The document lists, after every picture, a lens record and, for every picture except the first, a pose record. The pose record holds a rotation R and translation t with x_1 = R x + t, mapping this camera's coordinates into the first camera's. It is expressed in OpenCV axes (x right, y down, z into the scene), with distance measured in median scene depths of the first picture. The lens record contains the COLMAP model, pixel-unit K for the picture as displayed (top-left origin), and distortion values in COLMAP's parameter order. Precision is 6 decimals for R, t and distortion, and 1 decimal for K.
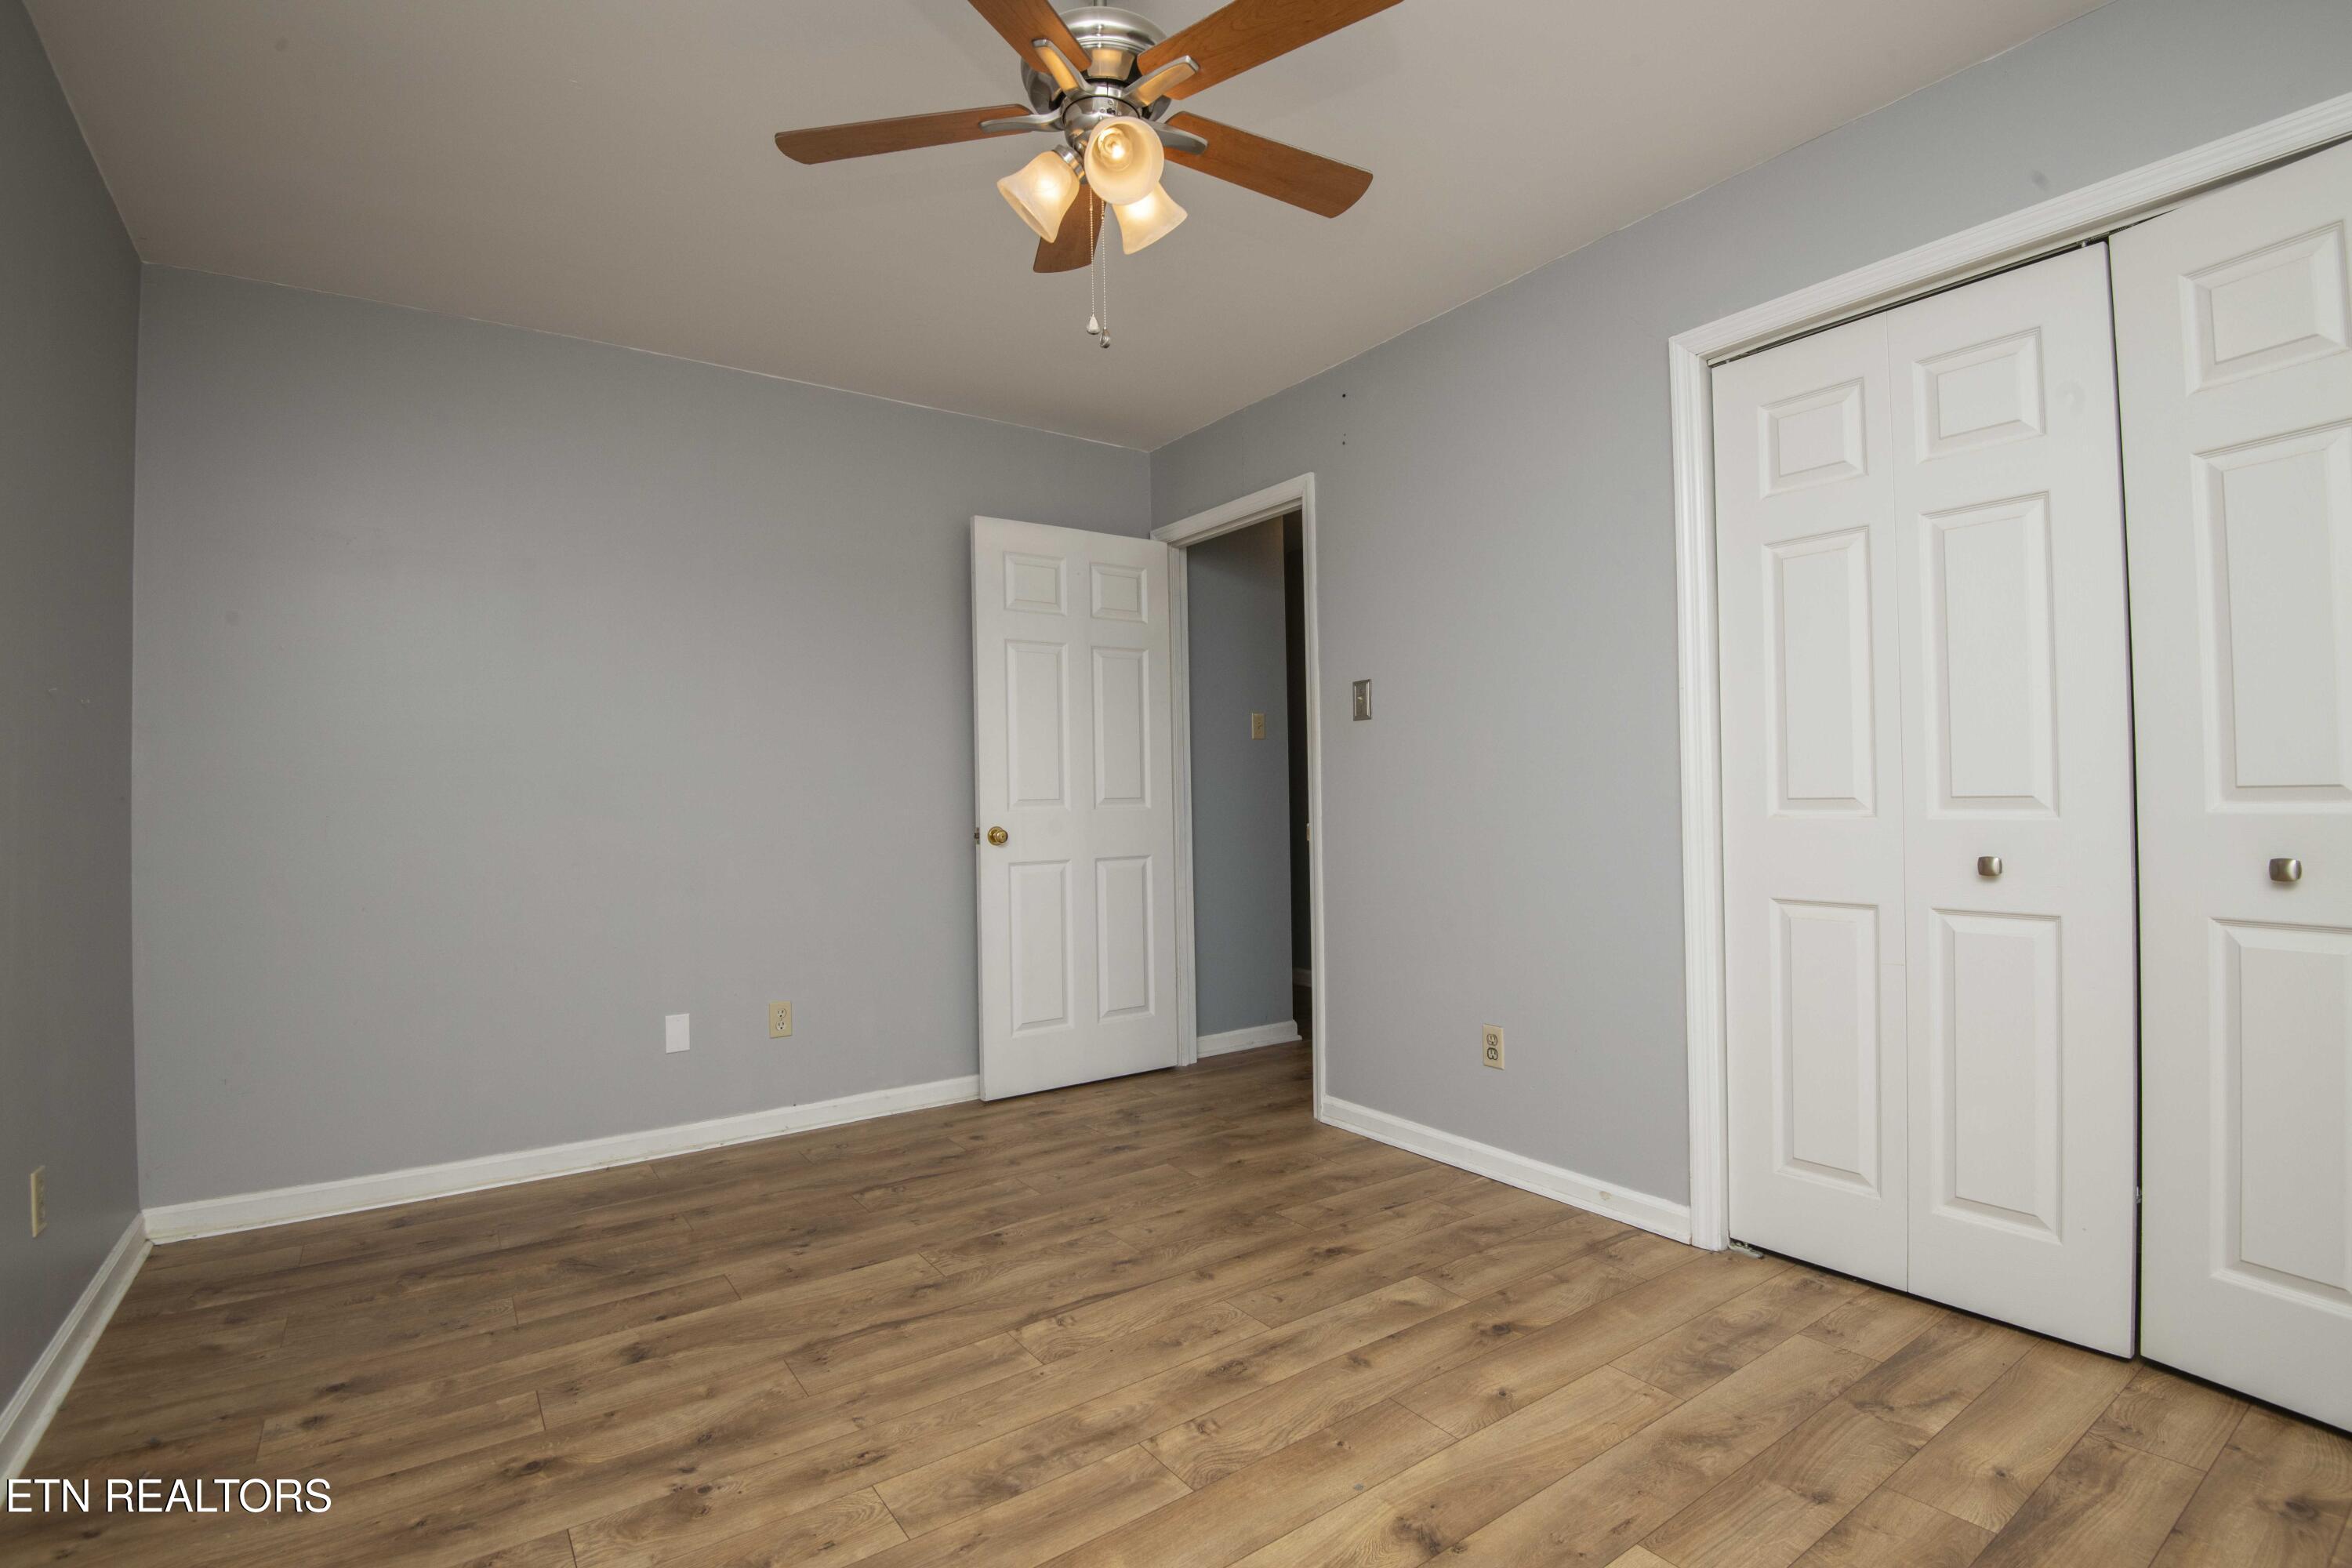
lens RADIAL K [[1081.1, 0, 1179.1], [0, 1081.1, 783.3], [0, 0, 1]] dist [-0.004685, -0.001523]
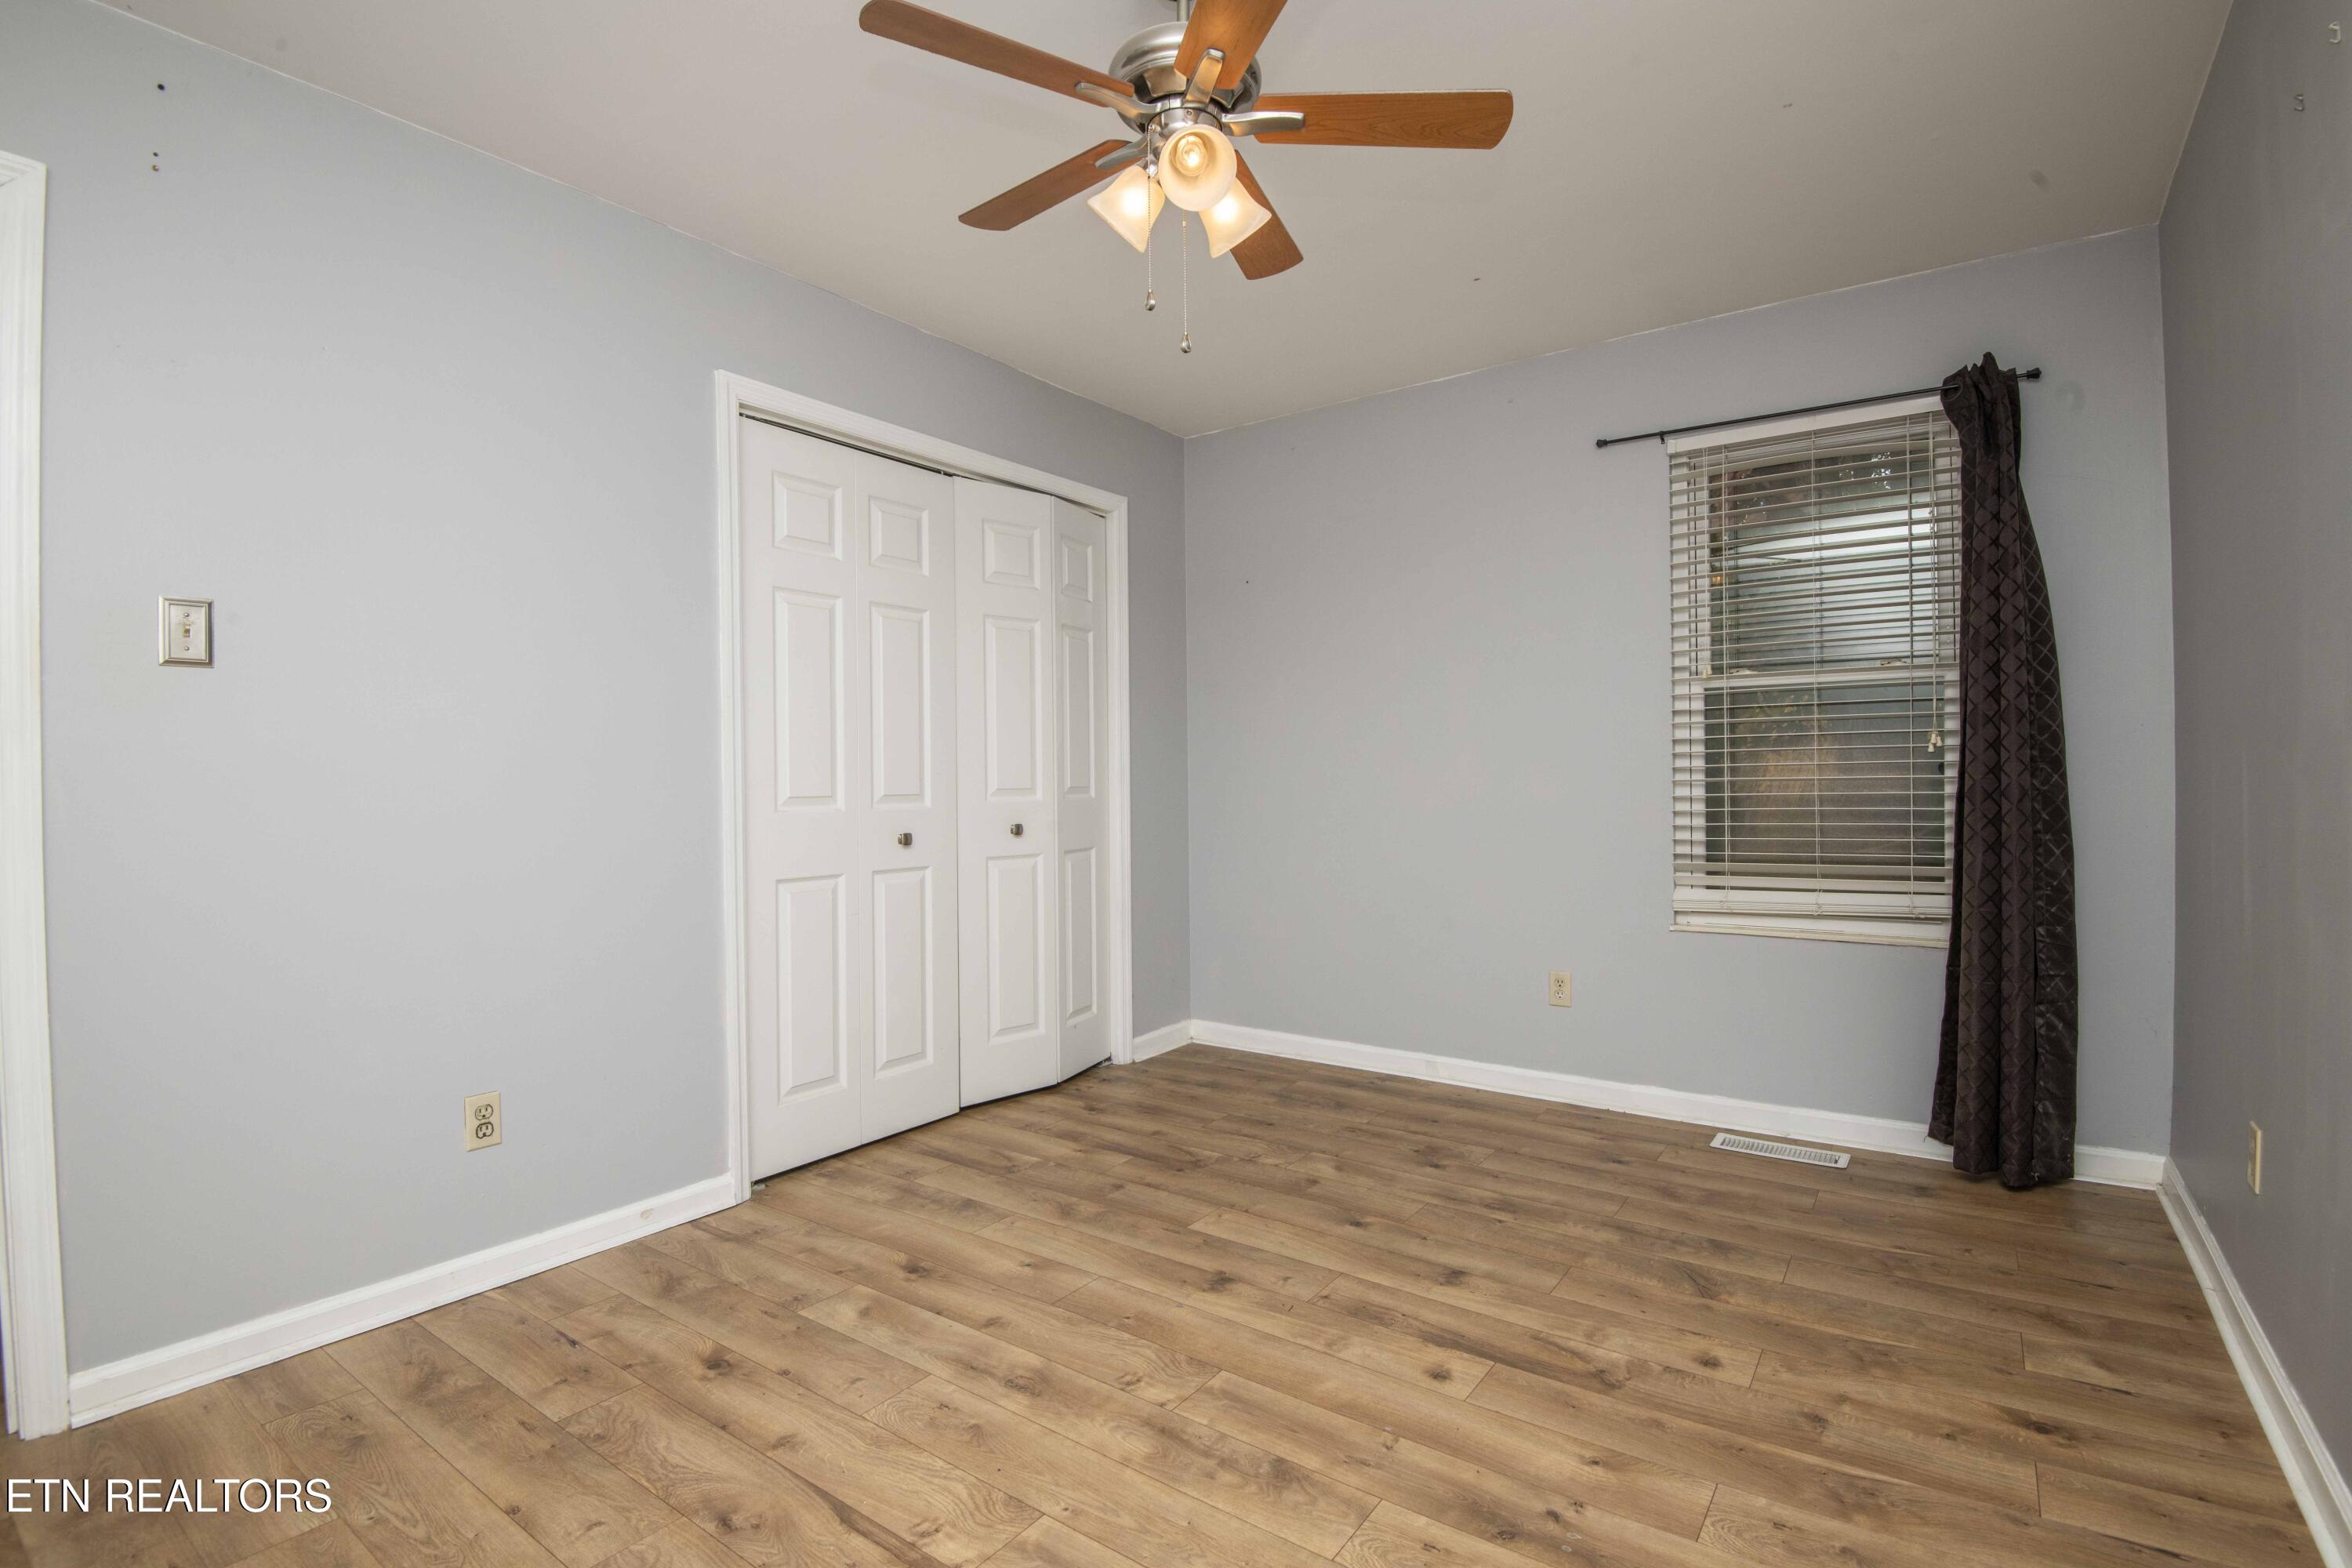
lens RADIAL K [[1089.9, 0, 1180.7], [0, 1089.9, 798.1], [0, 0, 1]] dist [0.003313, -0.000216]
pose [[-0.327347, 0.013321, 0.944810, -0.833248], [-0.006718, 0.999843, -0.016424, 0.033555], [-0.944880, -0.011724, -0.327206, 1.077607]]
